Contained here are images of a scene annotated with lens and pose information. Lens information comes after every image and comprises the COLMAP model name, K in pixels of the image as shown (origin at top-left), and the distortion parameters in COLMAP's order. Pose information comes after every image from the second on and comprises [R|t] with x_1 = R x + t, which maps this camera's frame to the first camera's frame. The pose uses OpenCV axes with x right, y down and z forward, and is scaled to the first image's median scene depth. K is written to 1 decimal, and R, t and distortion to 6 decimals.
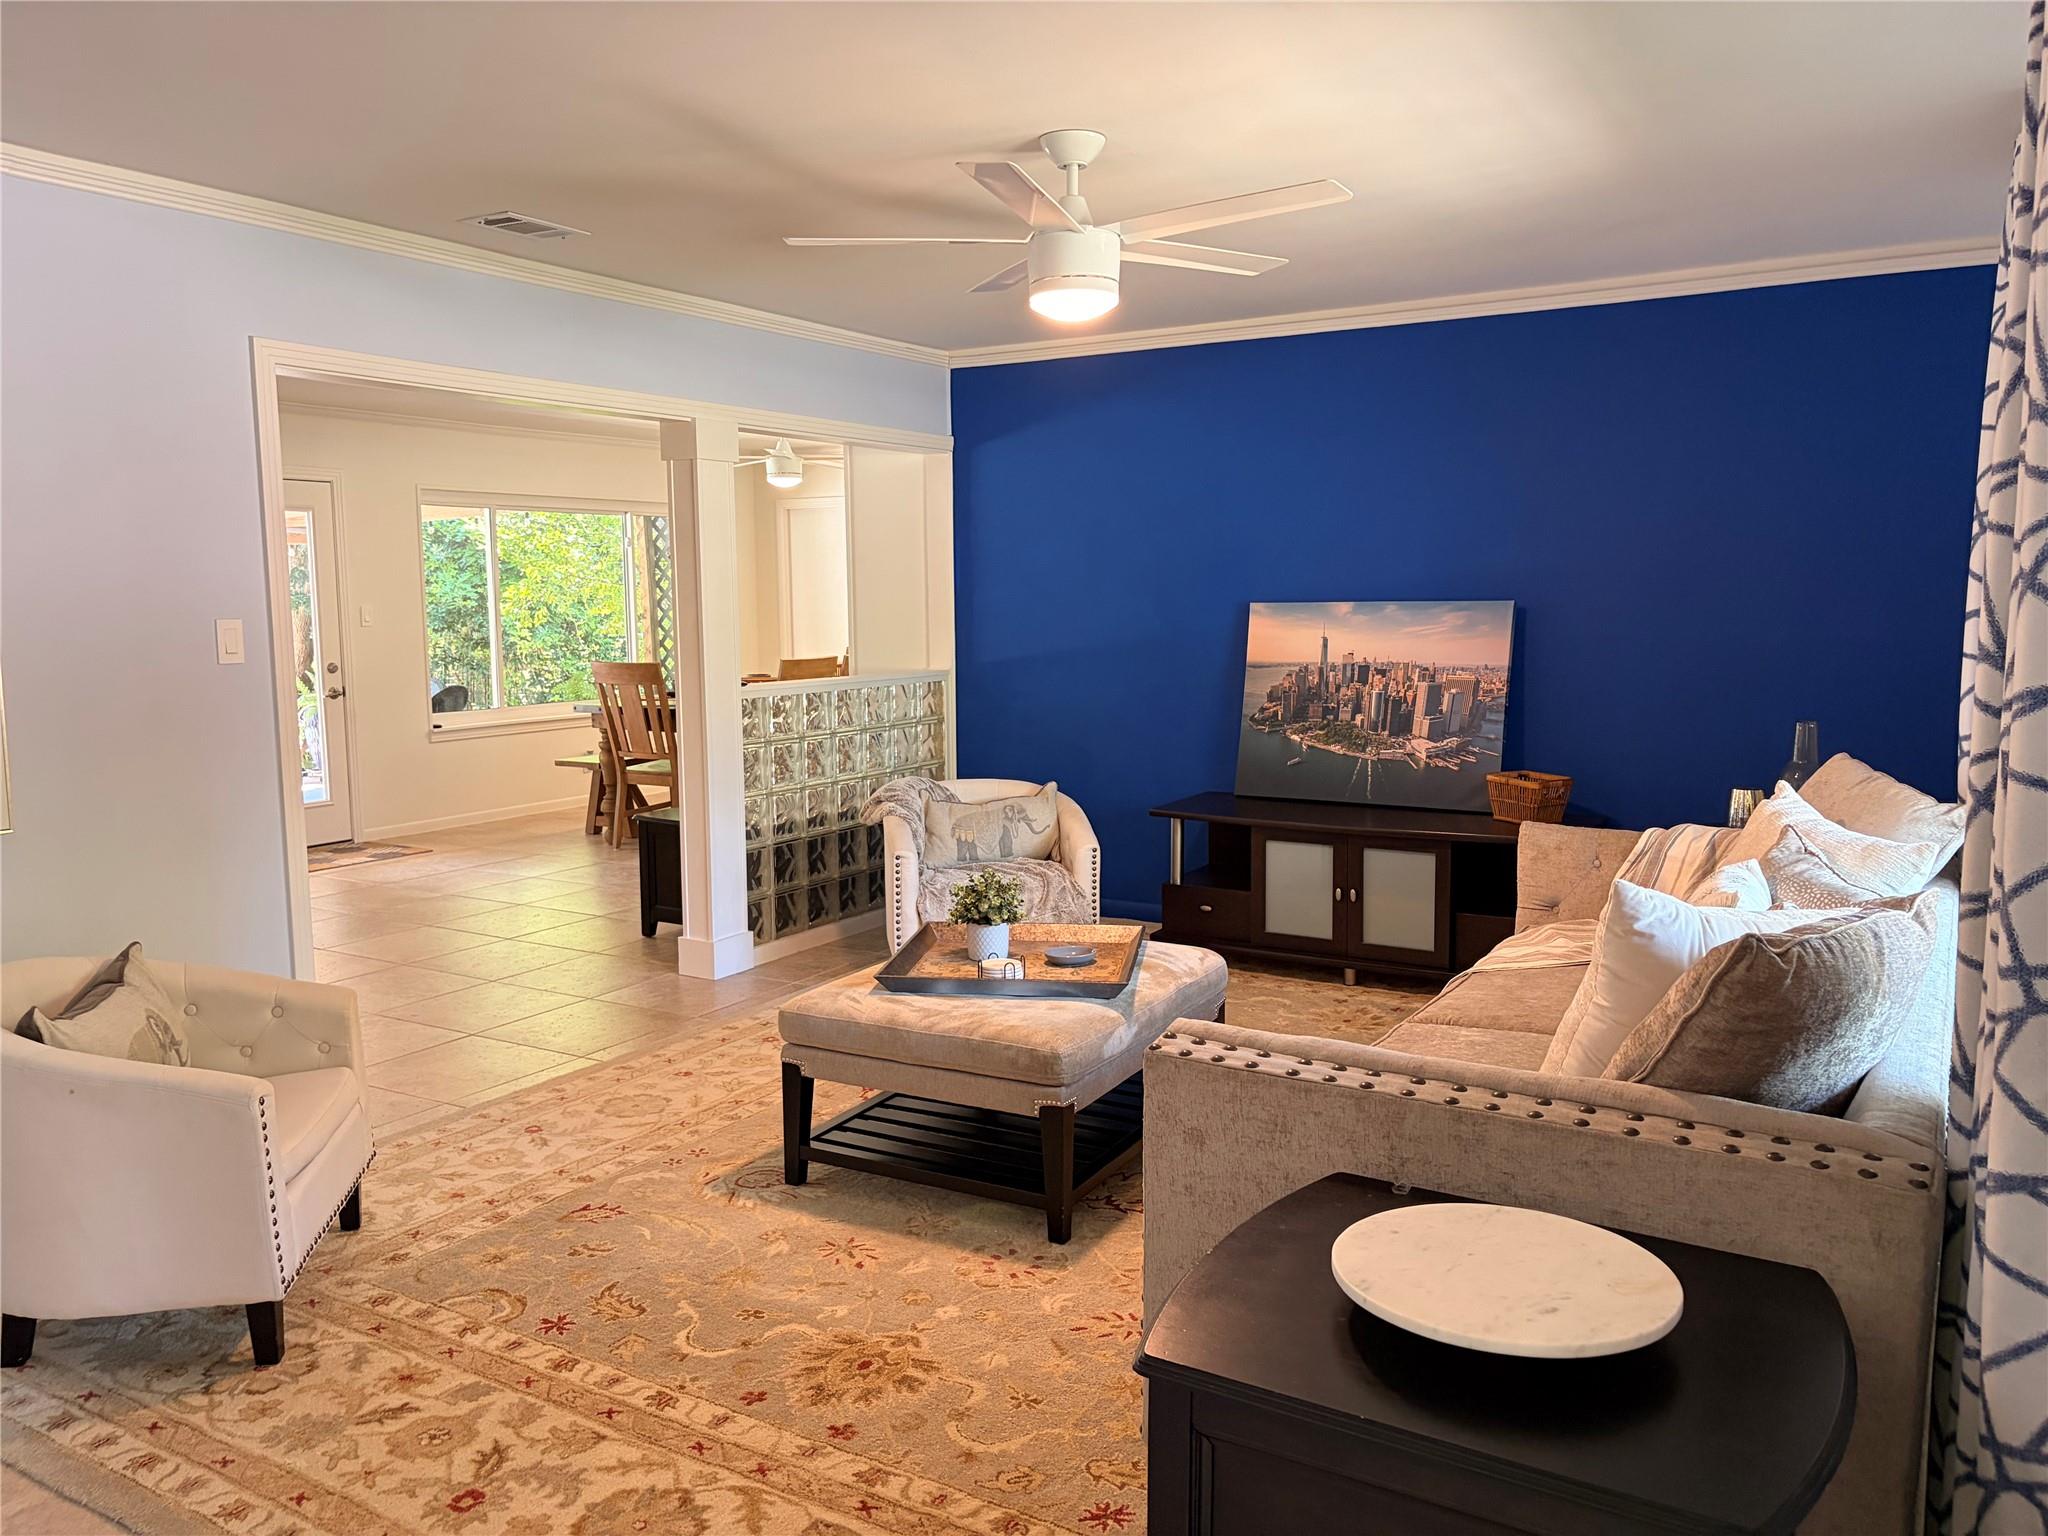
lens RADIAL K [[1535.8, 0, 1012.2], [0, 1535.8, 766.6], [0, 0, 1]] dist [0.043463, -0.026753]
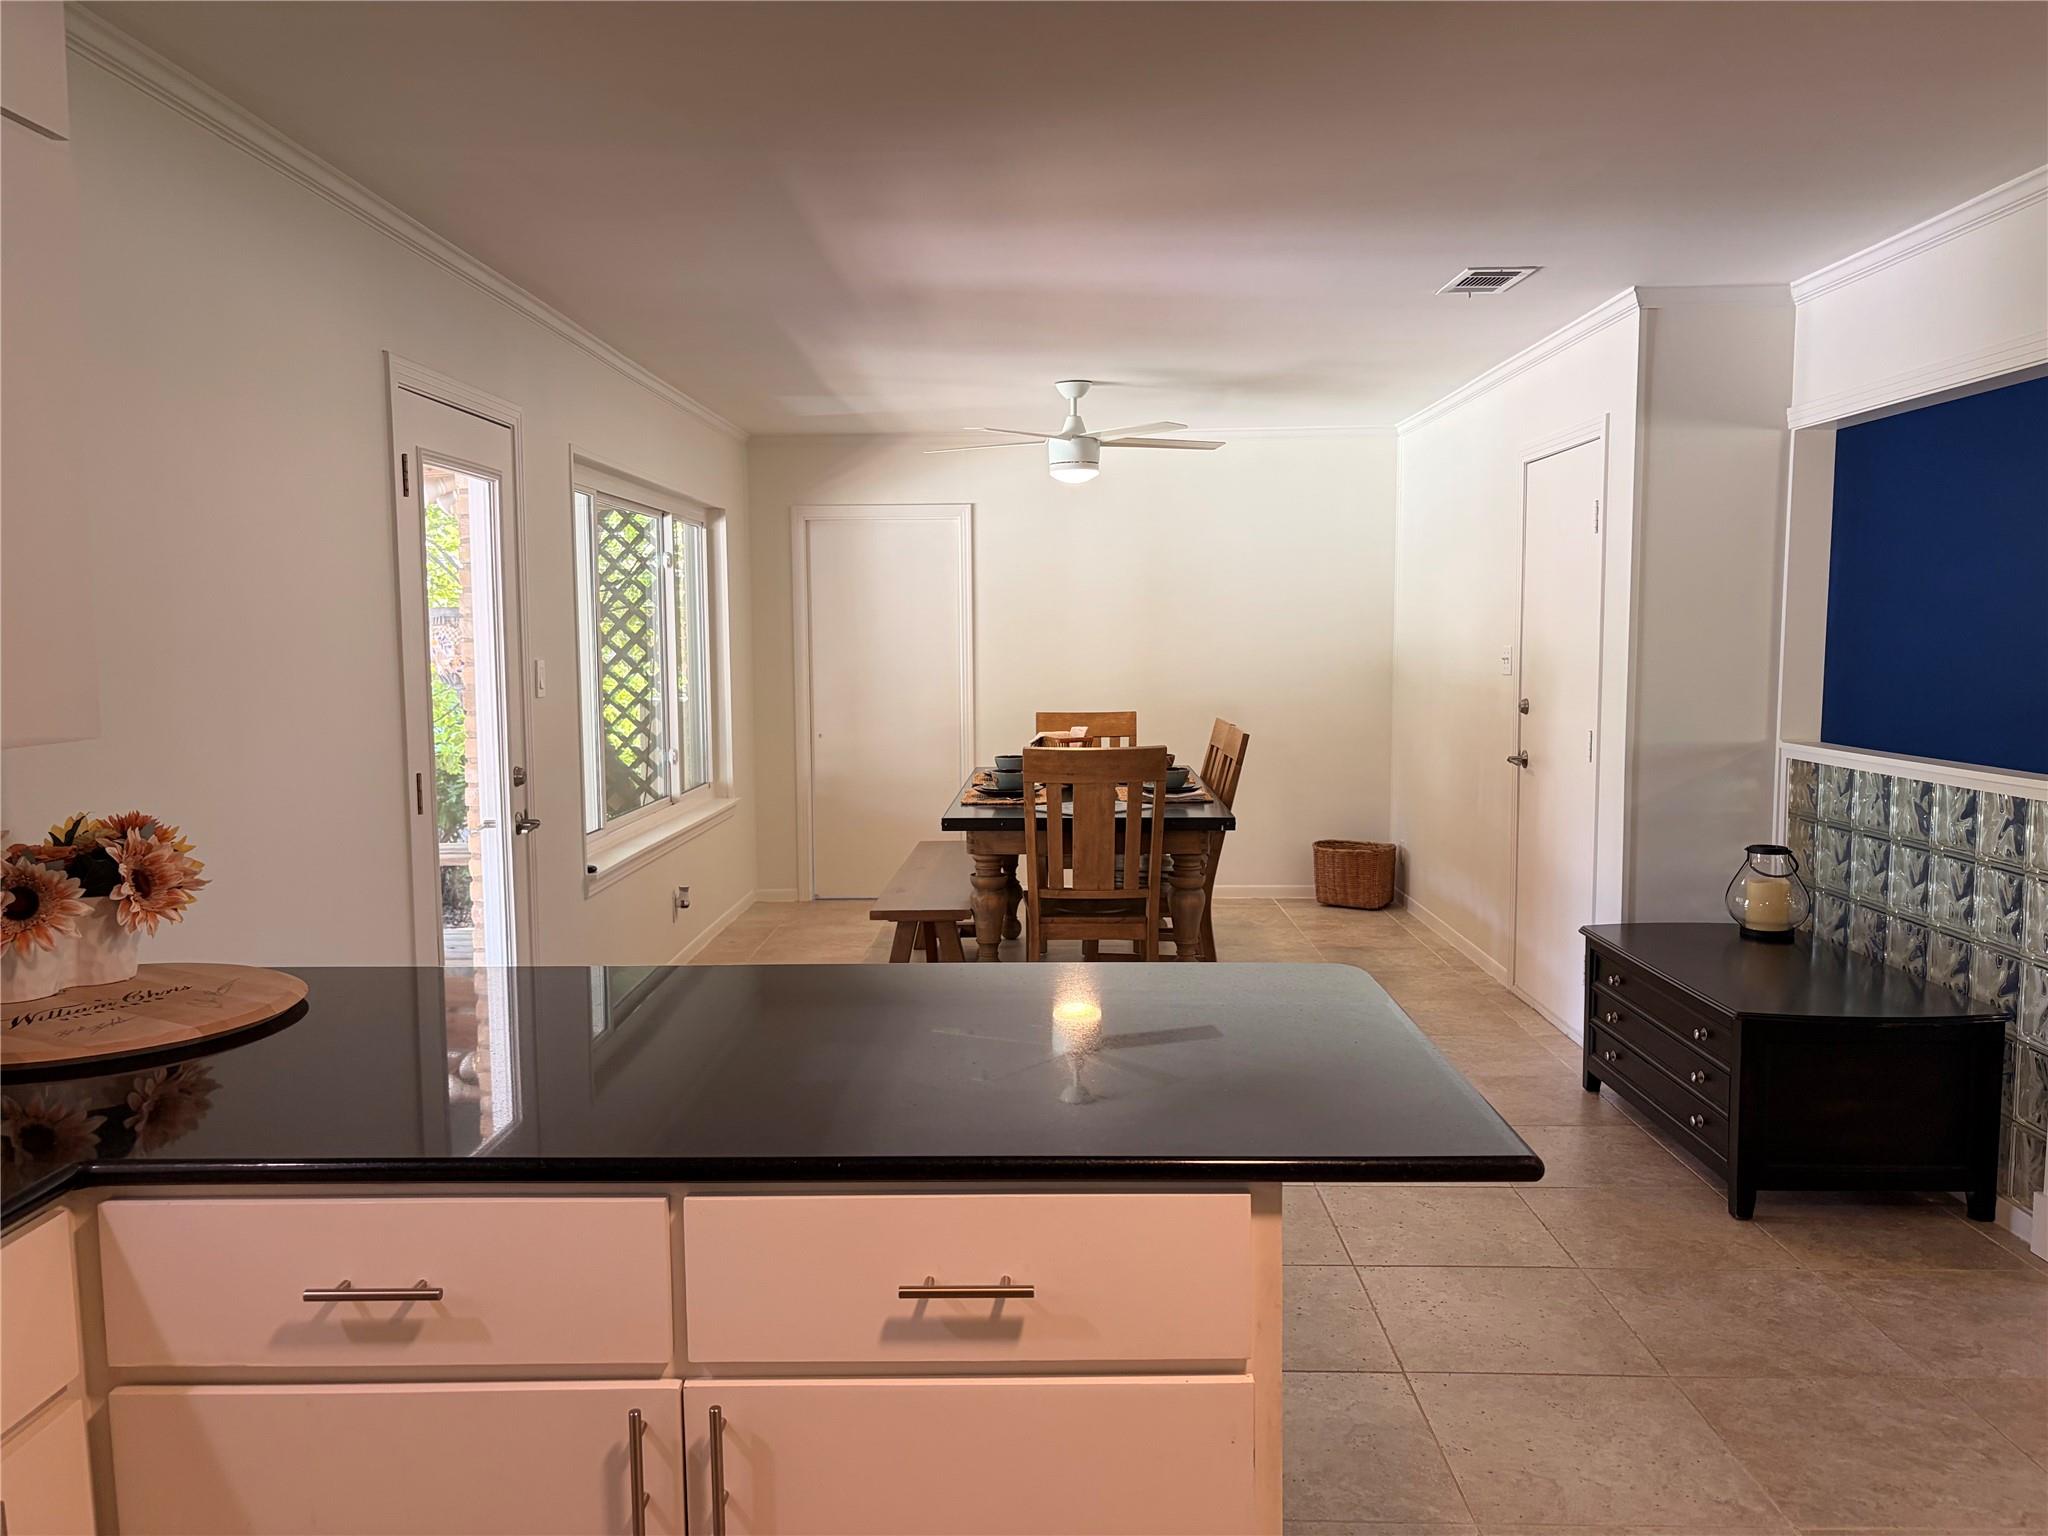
lens RADIAL K [[1535.8, 0, 1035.7], [0, 1535.8, 767.4], [0, 0, 1]] dist [0.043463, -0.026753]
pose [[0.859616, -0.040202, 0.509356, -0.518910], [0.057215, 0.998204, -0.017774, -0.043886], [-0.507727, 0.044421, 0.860372, 0.424083]]
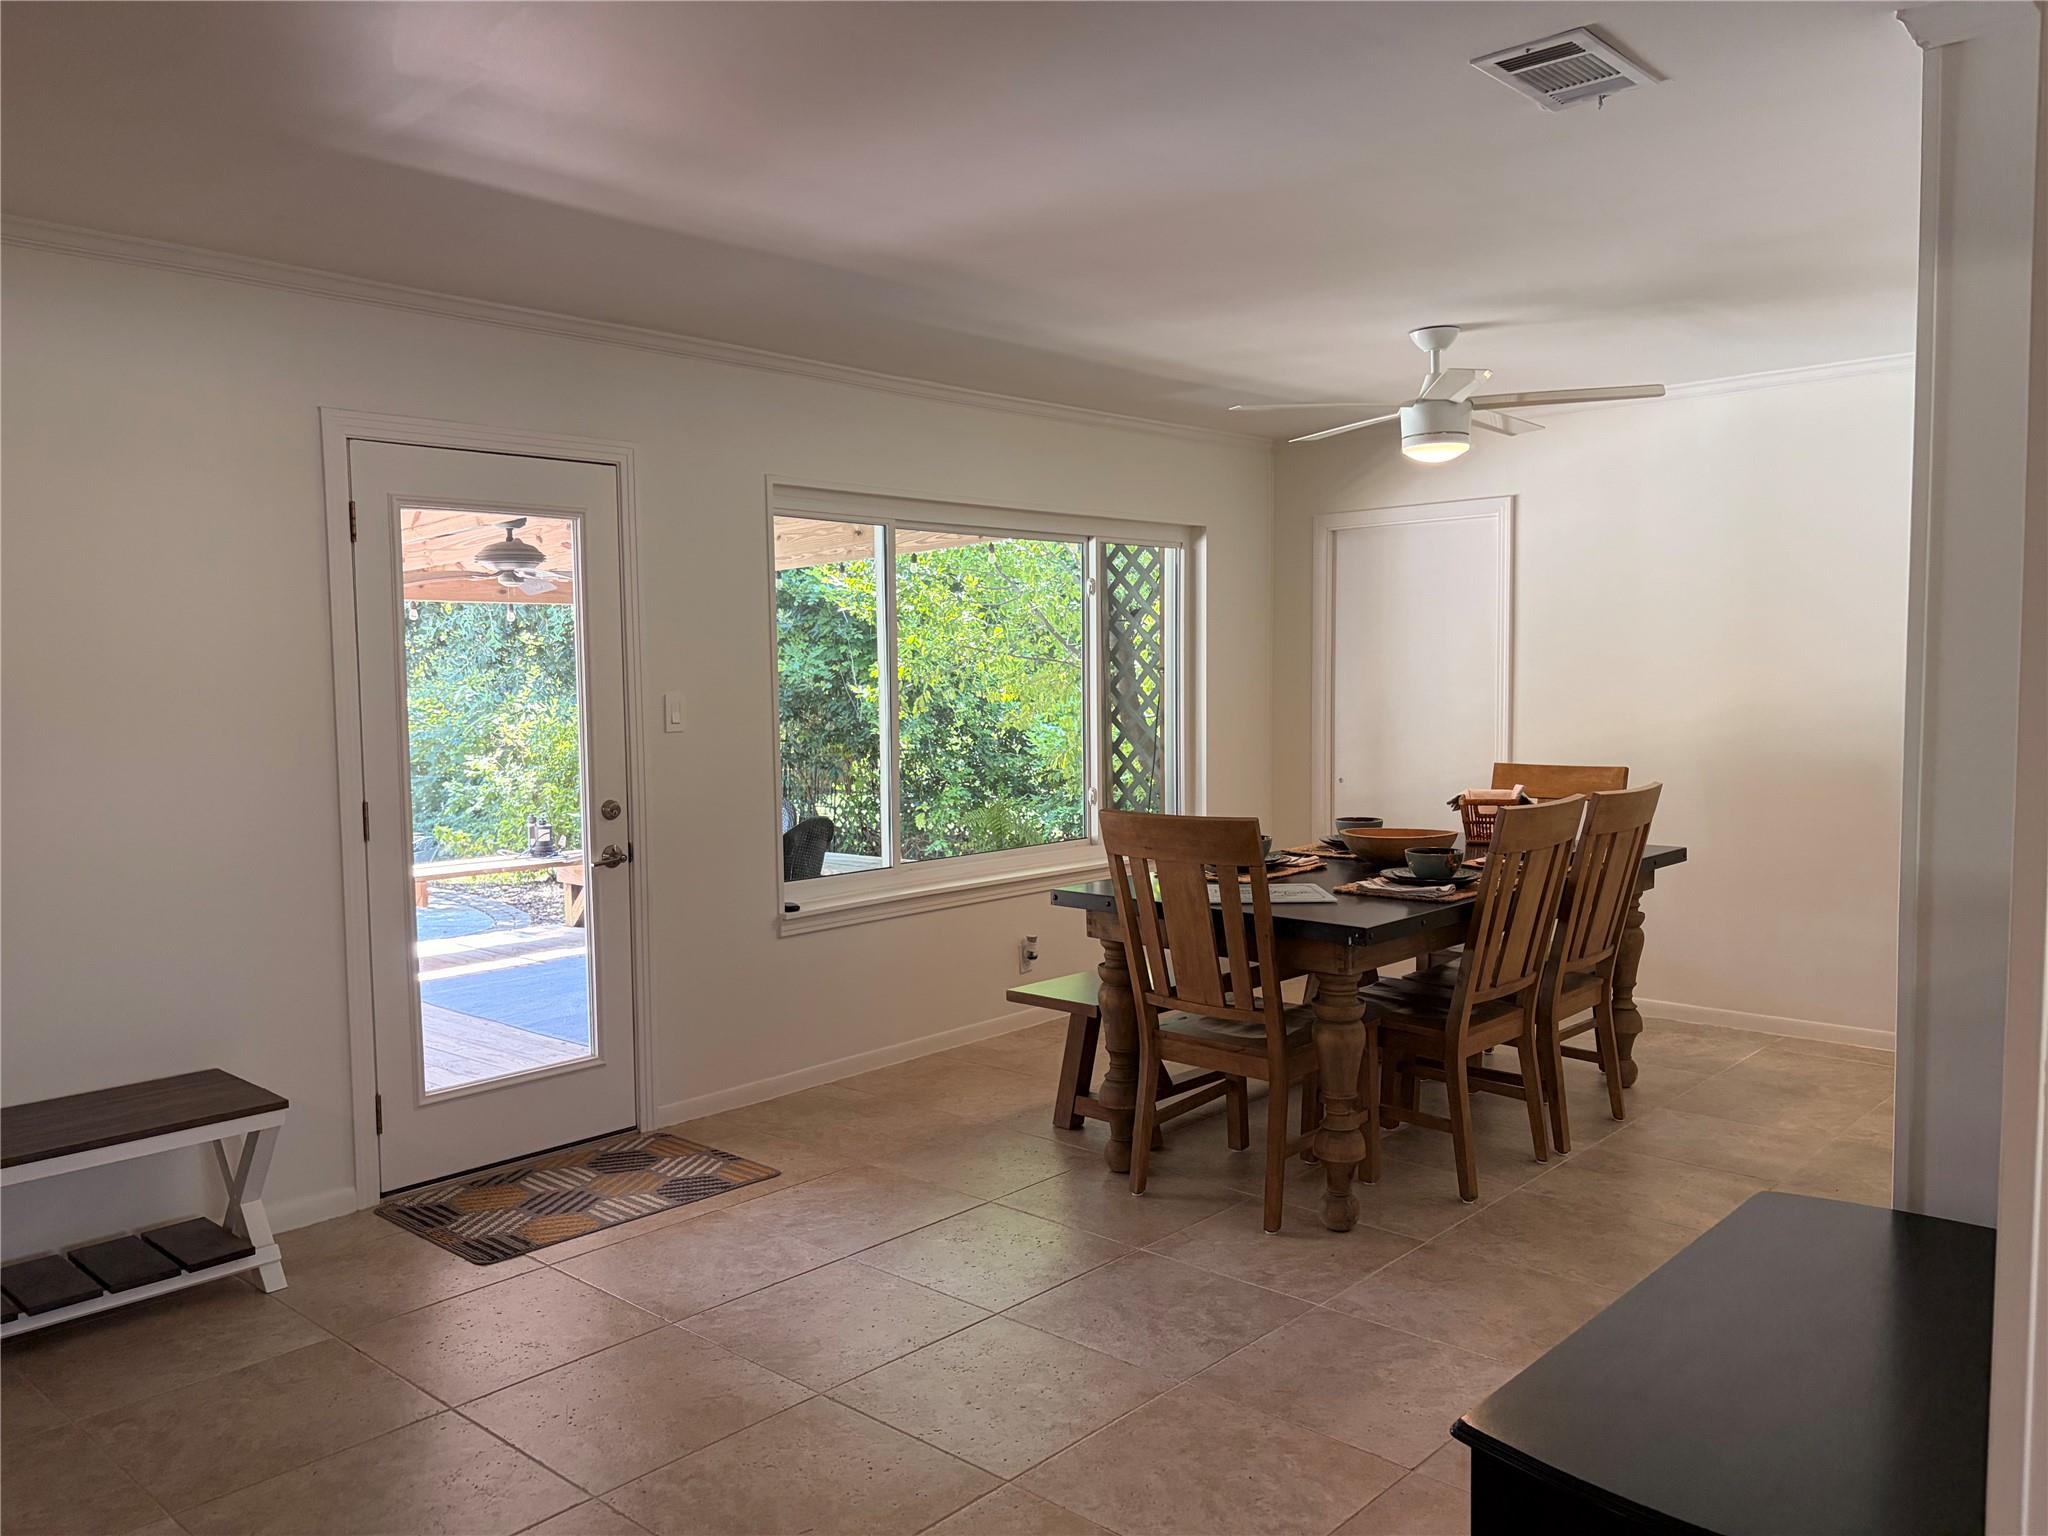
lens RADIAL K [[1535.8, 0, 1025.9], [0, 1535.8, 768.3], [0, 0, 1]] dist [0.043463, -0.026753]
pose [[0.981760, 0.008951, -0.189912, -0.183704], [-0.018325, 0.998696, -0.047658, -0.051341], [0.189238, 0.050268, 0.980644, 0.468420]]
